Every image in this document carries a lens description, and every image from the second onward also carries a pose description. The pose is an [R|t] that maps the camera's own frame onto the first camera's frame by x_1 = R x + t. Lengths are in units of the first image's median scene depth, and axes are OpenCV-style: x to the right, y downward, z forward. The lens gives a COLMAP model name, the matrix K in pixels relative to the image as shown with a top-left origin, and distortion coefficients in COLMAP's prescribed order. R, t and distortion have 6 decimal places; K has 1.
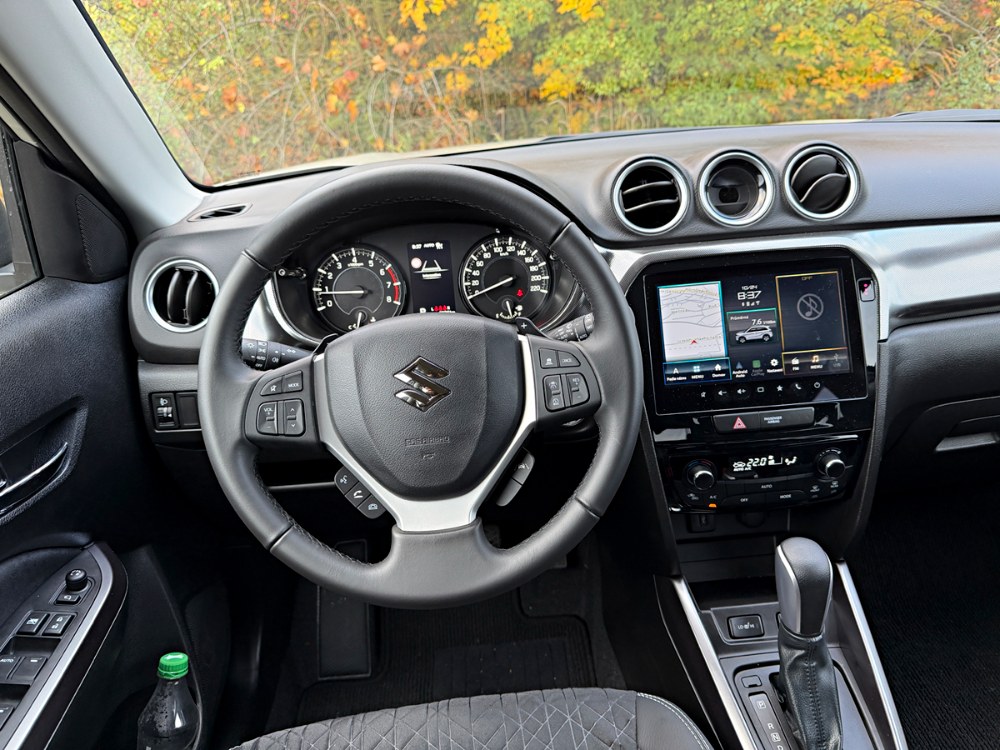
lens RADIAL K [[703.8, 0, 500.8], [0, 703.8, 373.3], [0, 0, 1]] dist [-0.005730, -0.004795]
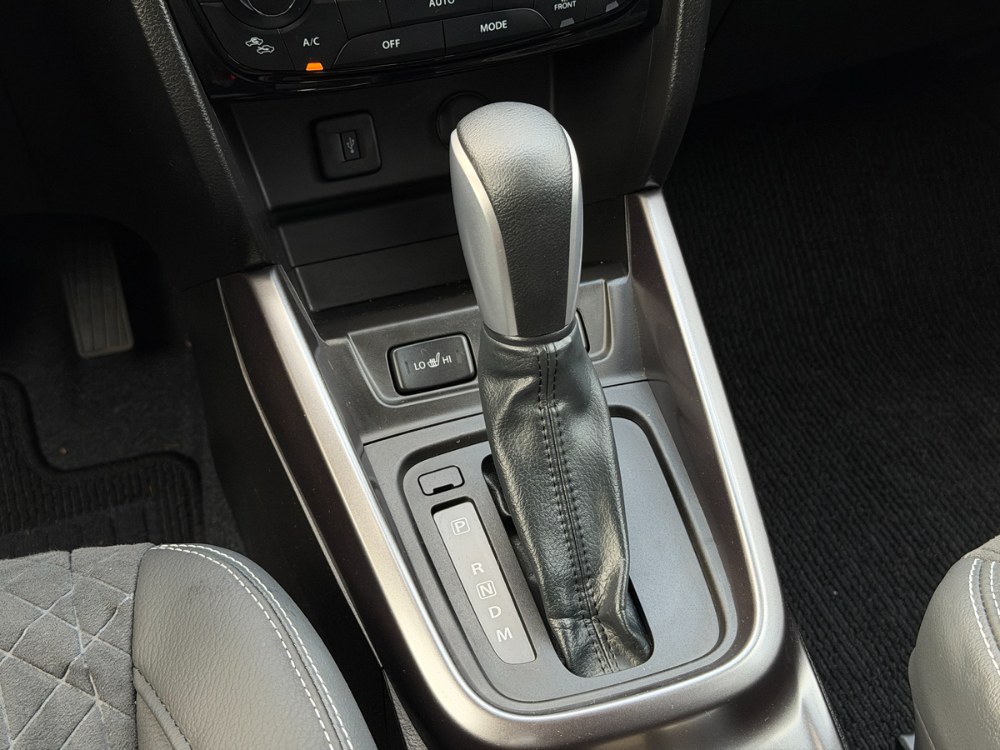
lens RADIAL K [[1385.7, 0, 498.8], [0, 1385.7, 375.5], [0, 0, 1]] dist [0.113077, 0.000000]
pose [[0.972851, -0.126364, 0.193889, 0.230885], [0.080892, 0.970601, 0.226692, 0.188050], [-0.216835, -0.204854, 0.954472, 0.211029]]
